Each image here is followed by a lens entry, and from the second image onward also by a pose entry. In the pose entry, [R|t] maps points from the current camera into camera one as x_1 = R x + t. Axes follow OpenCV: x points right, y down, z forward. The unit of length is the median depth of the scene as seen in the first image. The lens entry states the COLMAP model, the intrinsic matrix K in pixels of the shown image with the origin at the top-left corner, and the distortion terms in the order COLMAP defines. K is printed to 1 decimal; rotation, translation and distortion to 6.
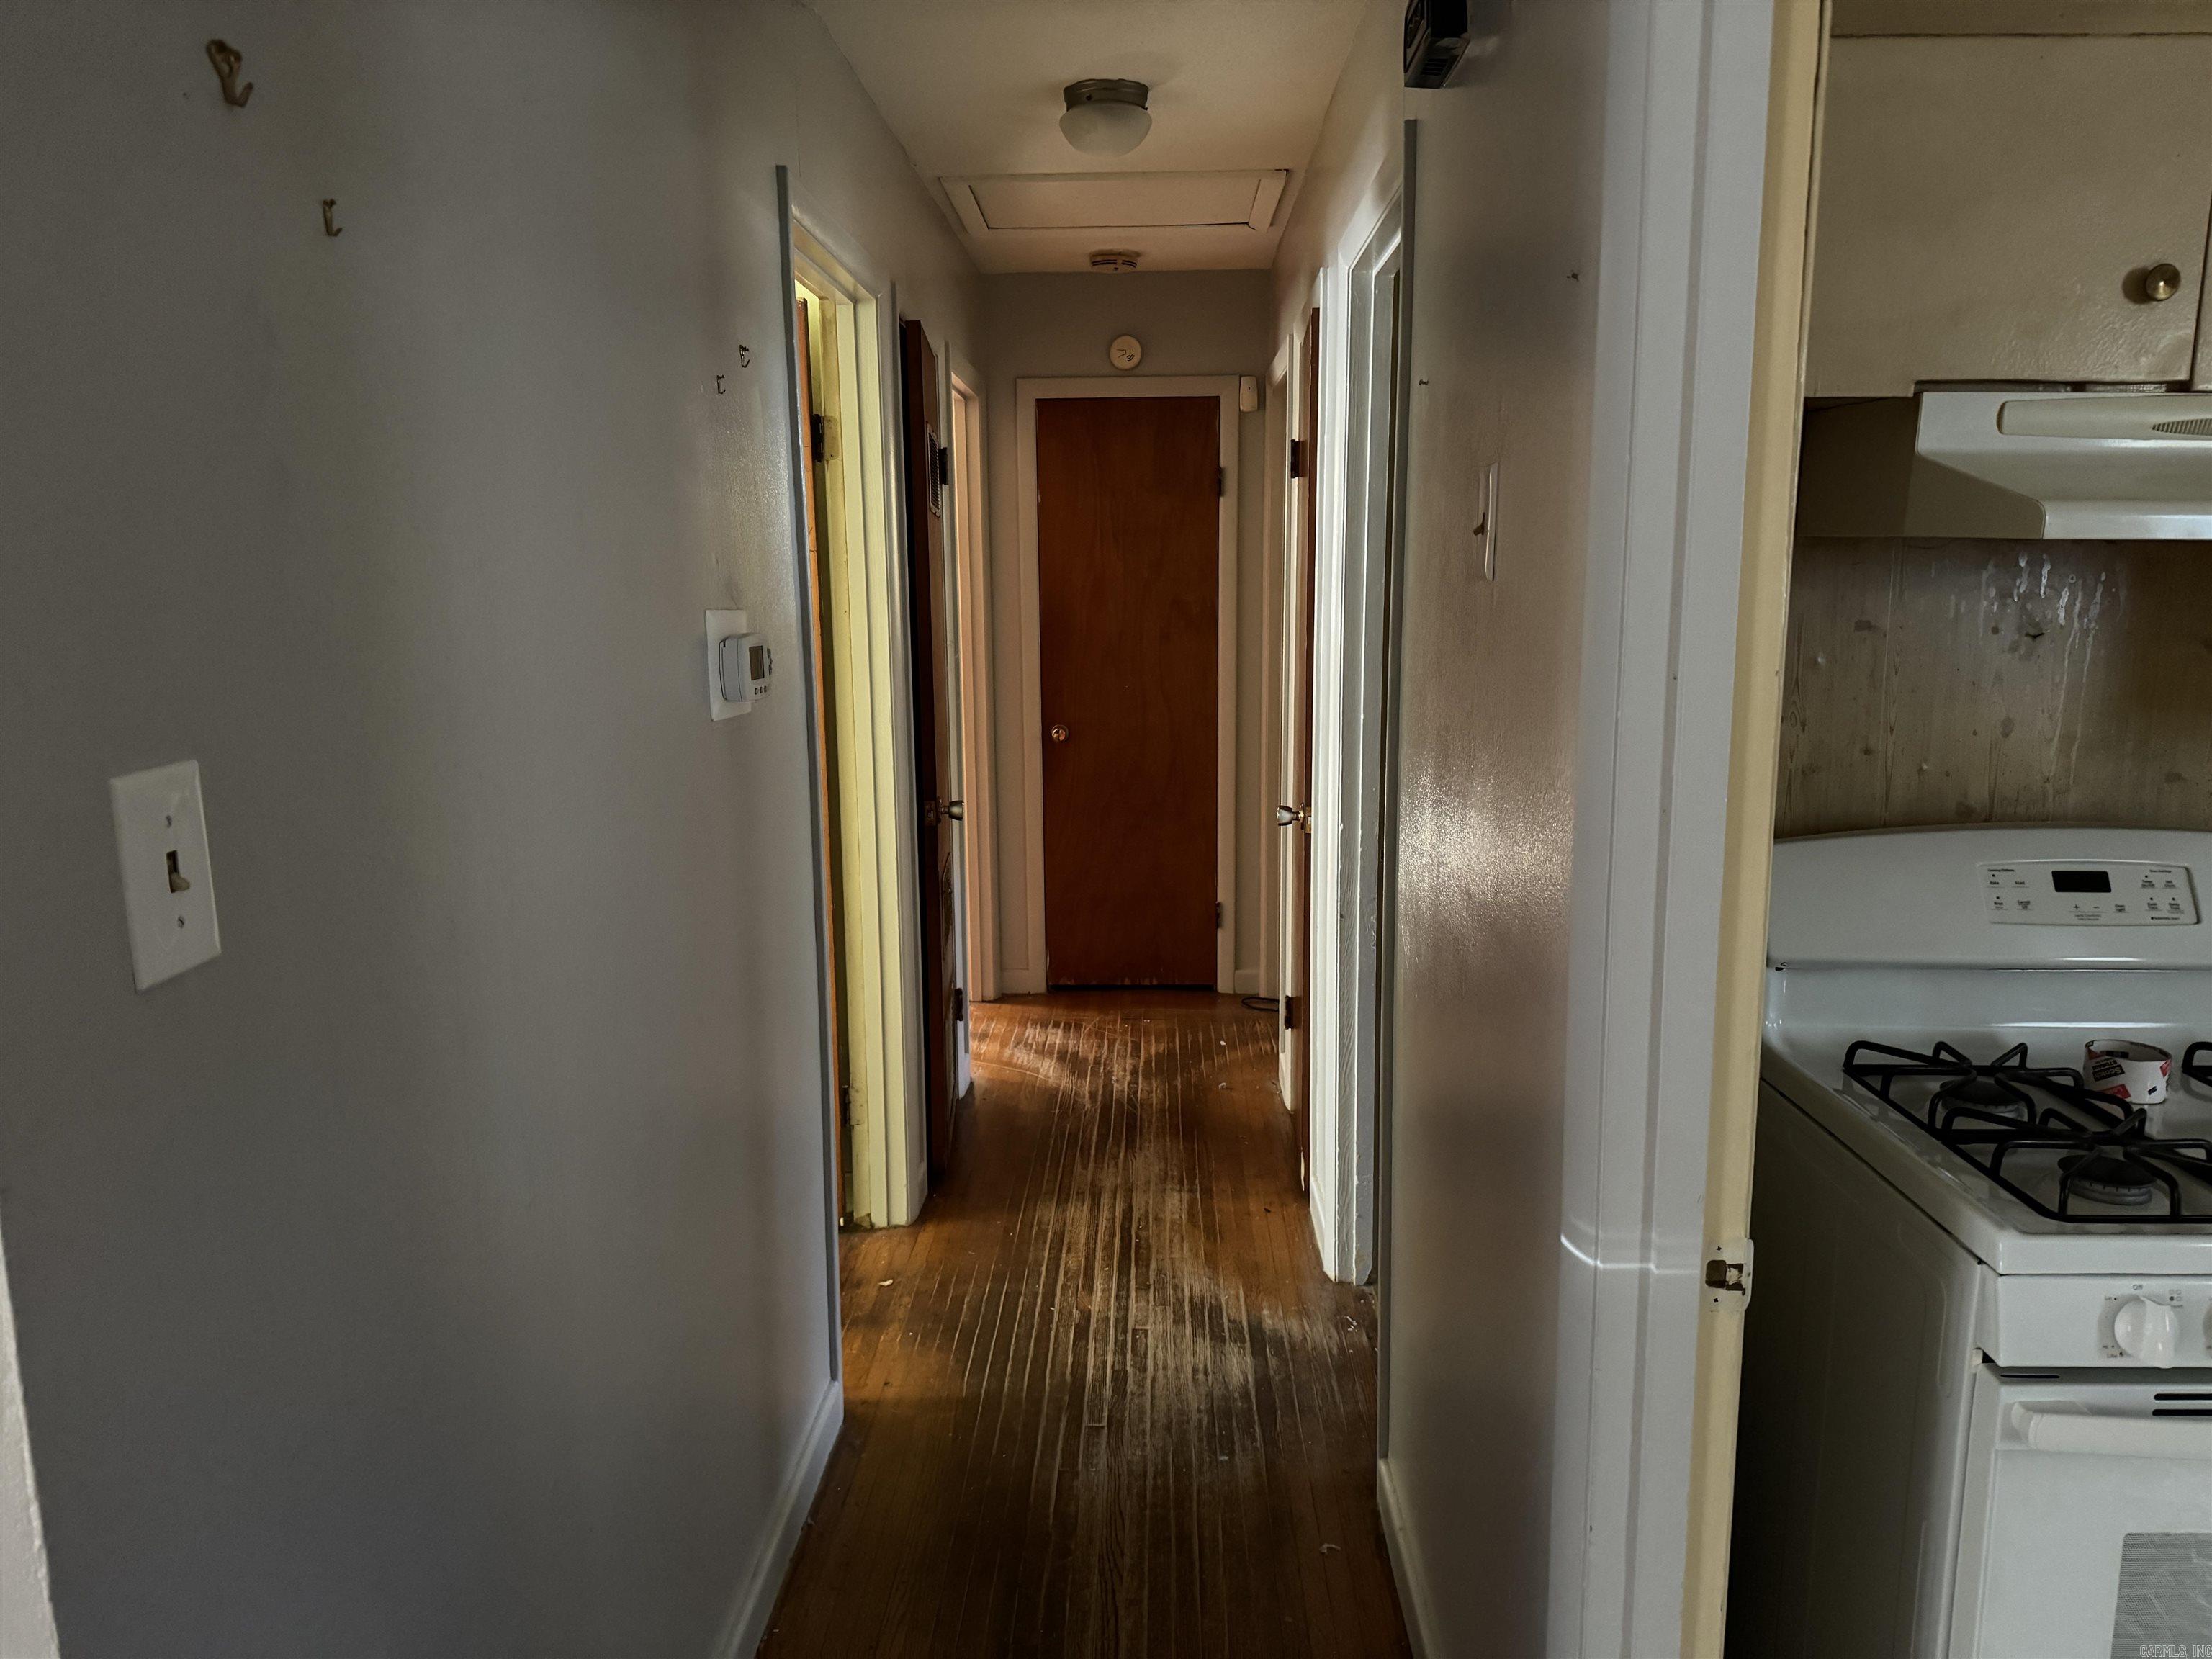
lens RADIAL K [[1539.6, 0, 1106.7], [0, 1539.6, 831.9], [0, 0, 1]] dist [0.045405, 0.000175]
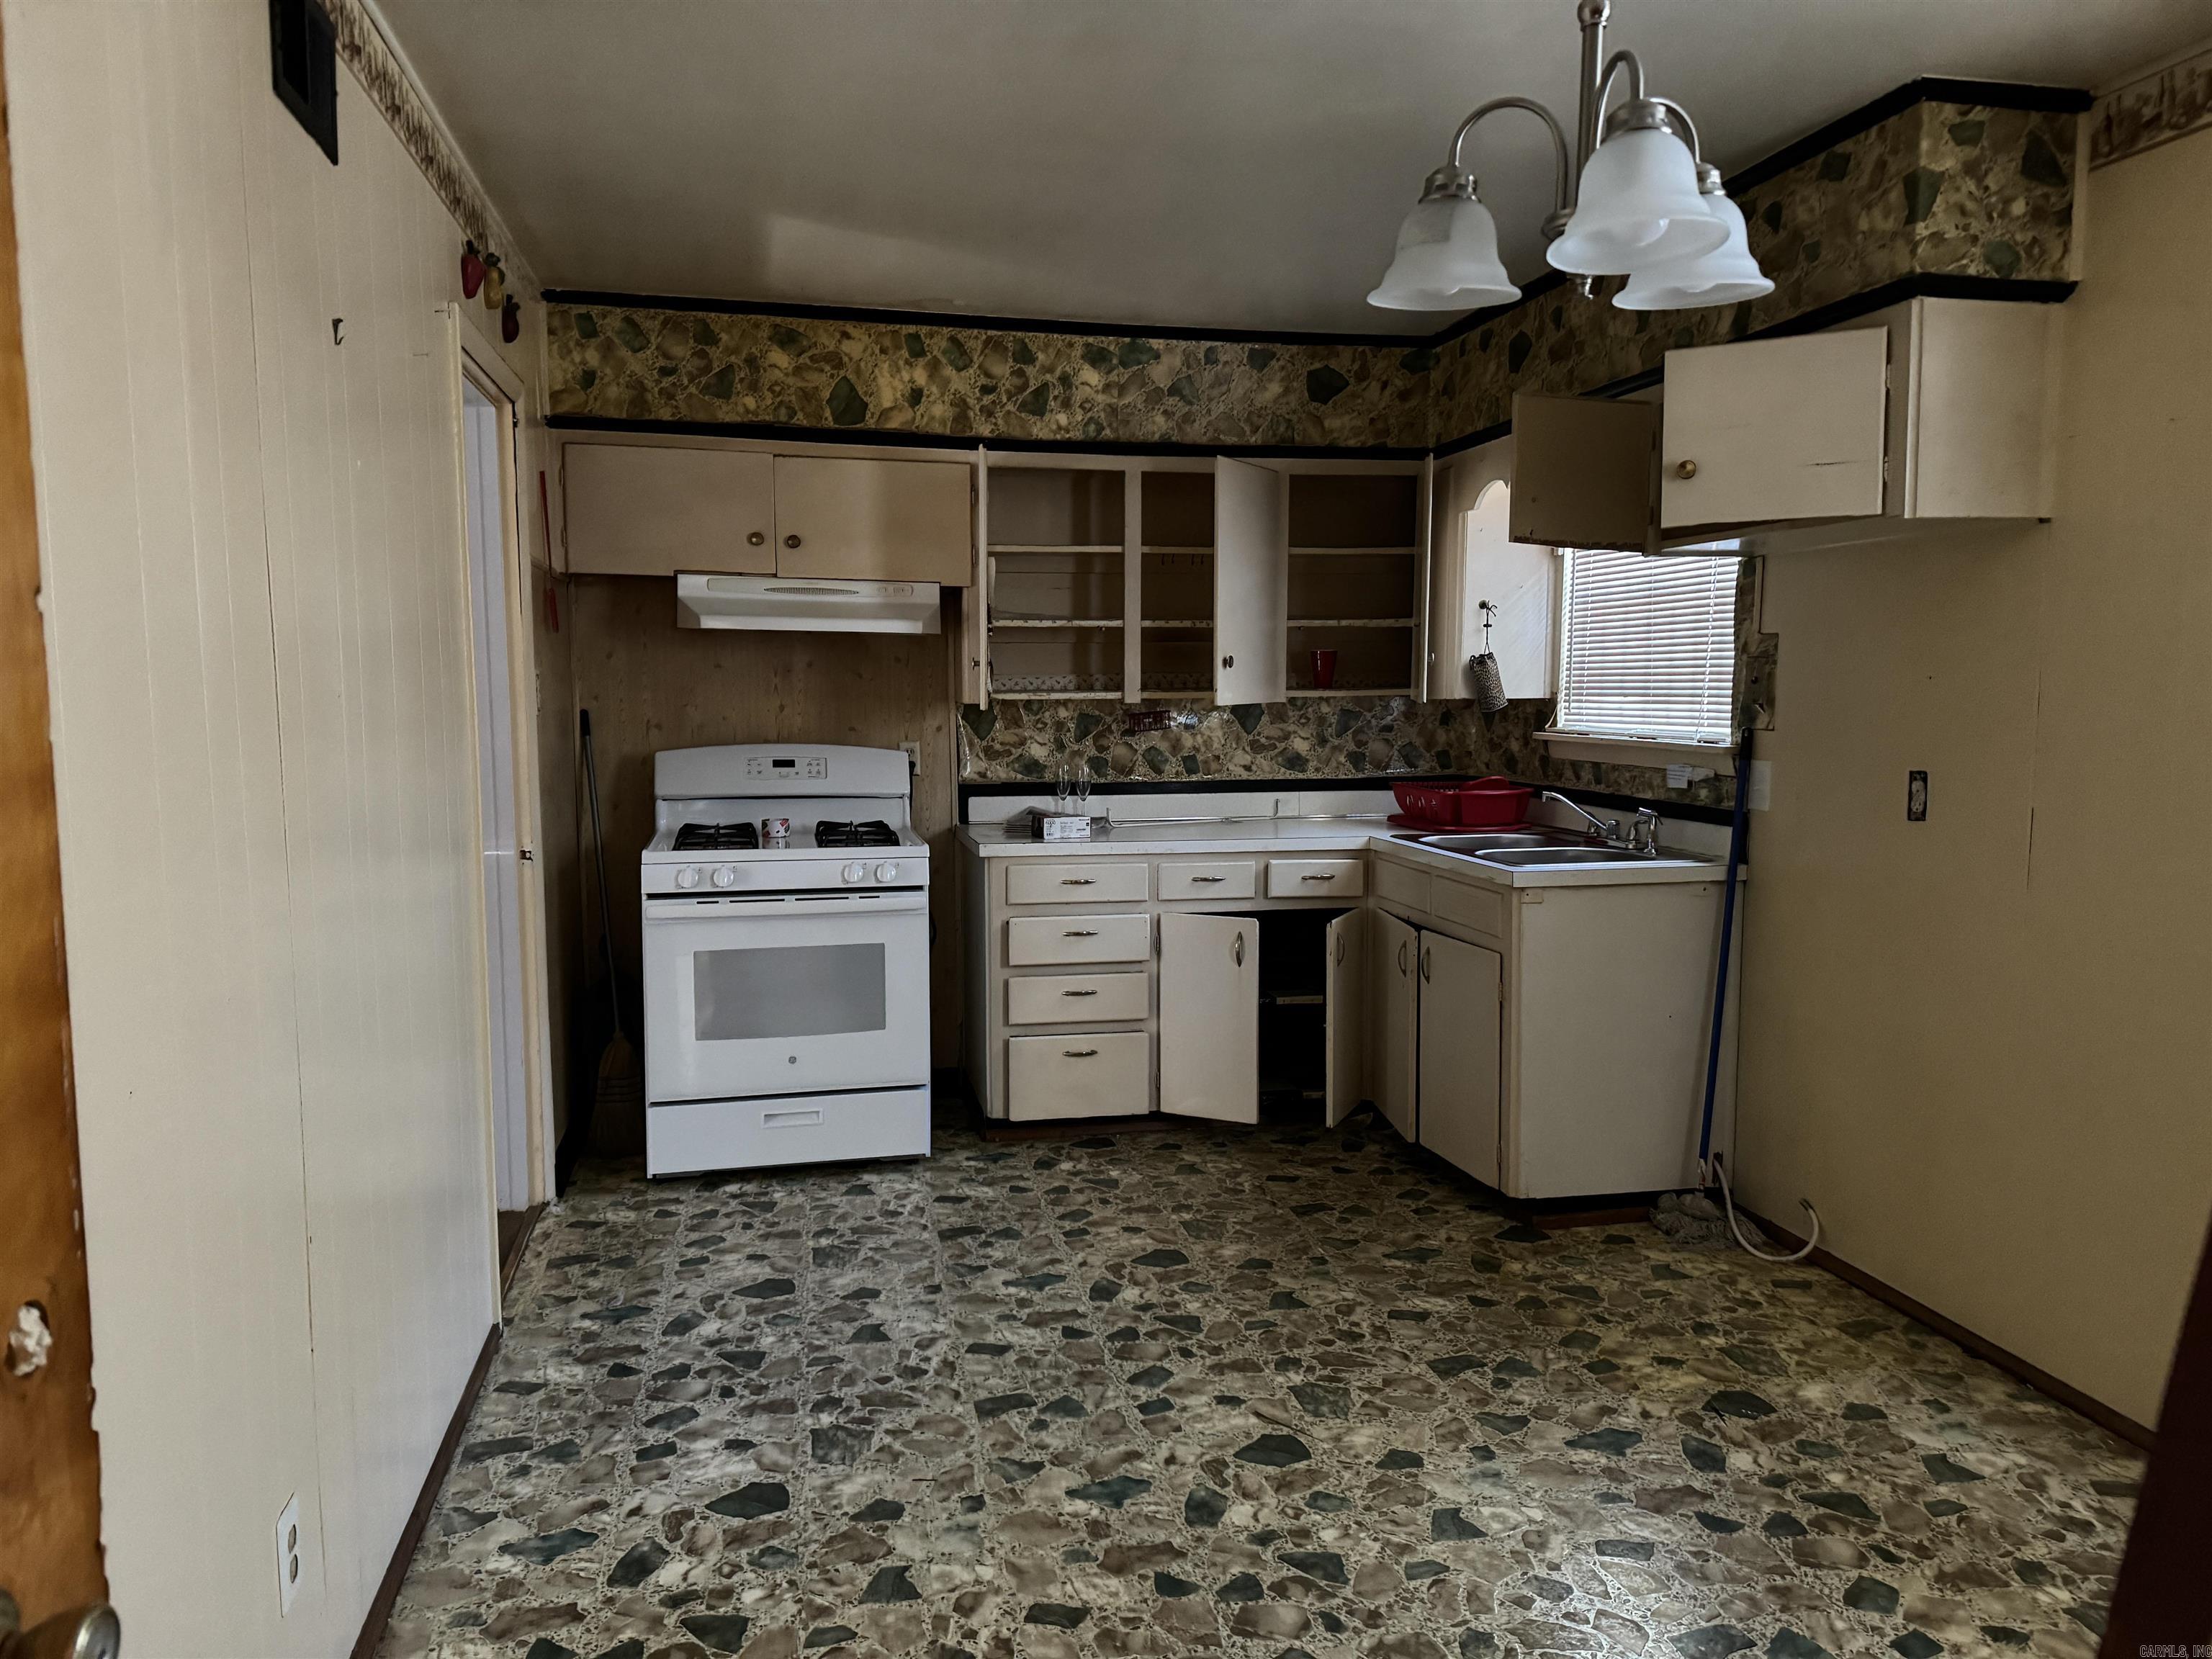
lens RADIAL K [[1539.6, 0, 1108.8], [0, 1539.6, 830.4], [0, 0, 1]] dist [0.045405, 0.000175]
pose [[0.970920, -0.026106, 0.237975, 0.538746], [0.044962, 0.996233, -0.074153, 0.351871], [-0.235143, 0.082697, 0.968436, -1.554733]]
